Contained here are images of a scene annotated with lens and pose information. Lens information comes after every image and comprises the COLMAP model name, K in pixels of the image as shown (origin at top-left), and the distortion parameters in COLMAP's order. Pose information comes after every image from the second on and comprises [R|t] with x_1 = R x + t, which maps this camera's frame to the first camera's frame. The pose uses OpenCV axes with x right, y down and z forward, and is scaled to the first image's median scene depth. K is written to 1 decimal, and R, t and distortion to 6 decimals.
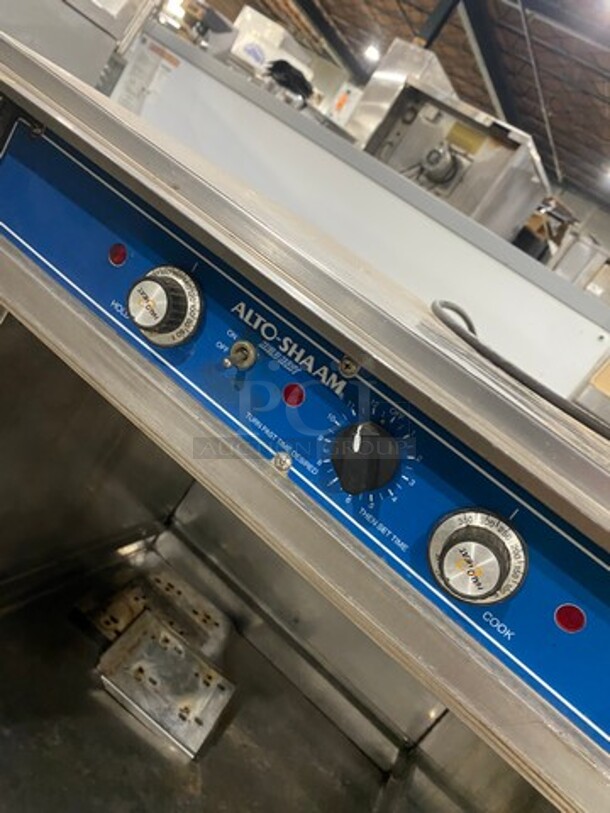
lens RADIAL K [[617.9, 0, 305.0], [0, 617.9, 406.5], [0, 0, 1]] dist [0.007241, -0.000556]
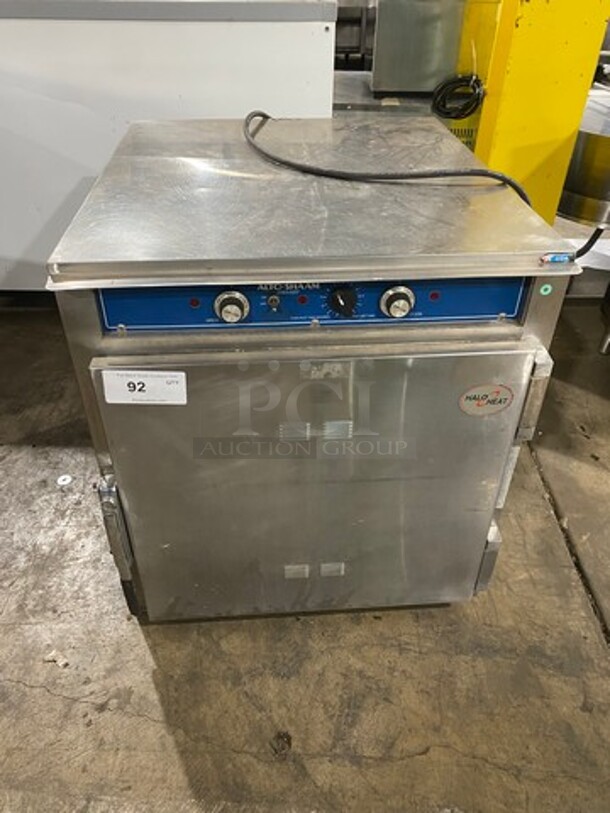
lens RADIAL K [[617.9, 0, 305.0], [0, 617.9, 406.5], [0, 0, 1]] dist [0.007241, -0.000556]
pose [[0.728643, -0.684811, 0.010676, -0.131492], [0.598931, 0.644672, 0.475057, -0.363023], [-0.332207, -0.339753, 0.879890, -0.512288]]
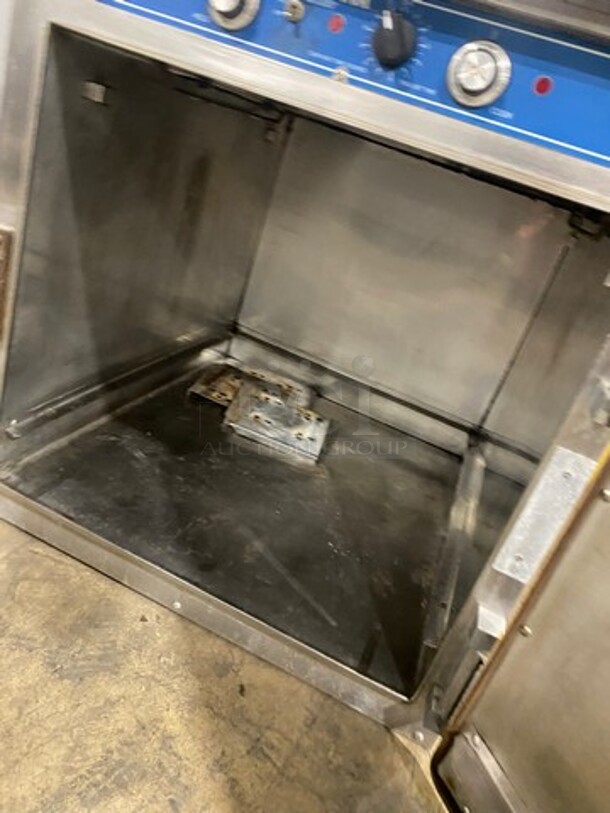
lens RADIAL K [[617.9, 0, 305.0], [0, 617.9, 406.5], [0, 0, 1]] dist [0.007241, -0.000556]
pose [[0.958928, -0.282176, -0.028873, -0.129990], [0.283336, 0.948103, 0.144298, 0.257022], [-0.013342, -0.146552, 0.989113, -0.260824]]
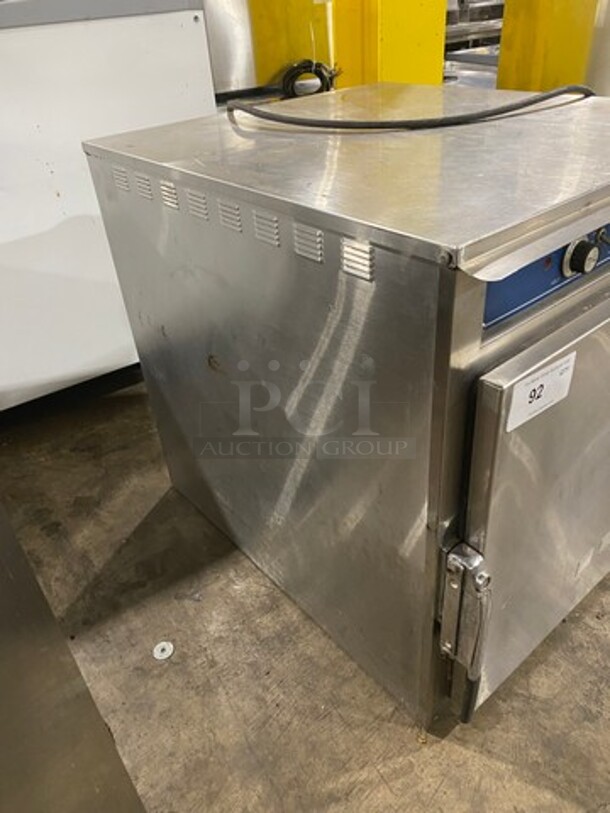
lens RADIAL K [[618.7, 0, 306.4], [0, 618.7, 417.2], [0, 0, 1]] dist [0.003399, 0.000297]
pose [[0.301486, -0.903389, 0.304951, -0.626819], [0.549158, 0.425979, 0.719004, -0.732308], [-0.779443, -0.049303, 0.624530, 0.225640]]
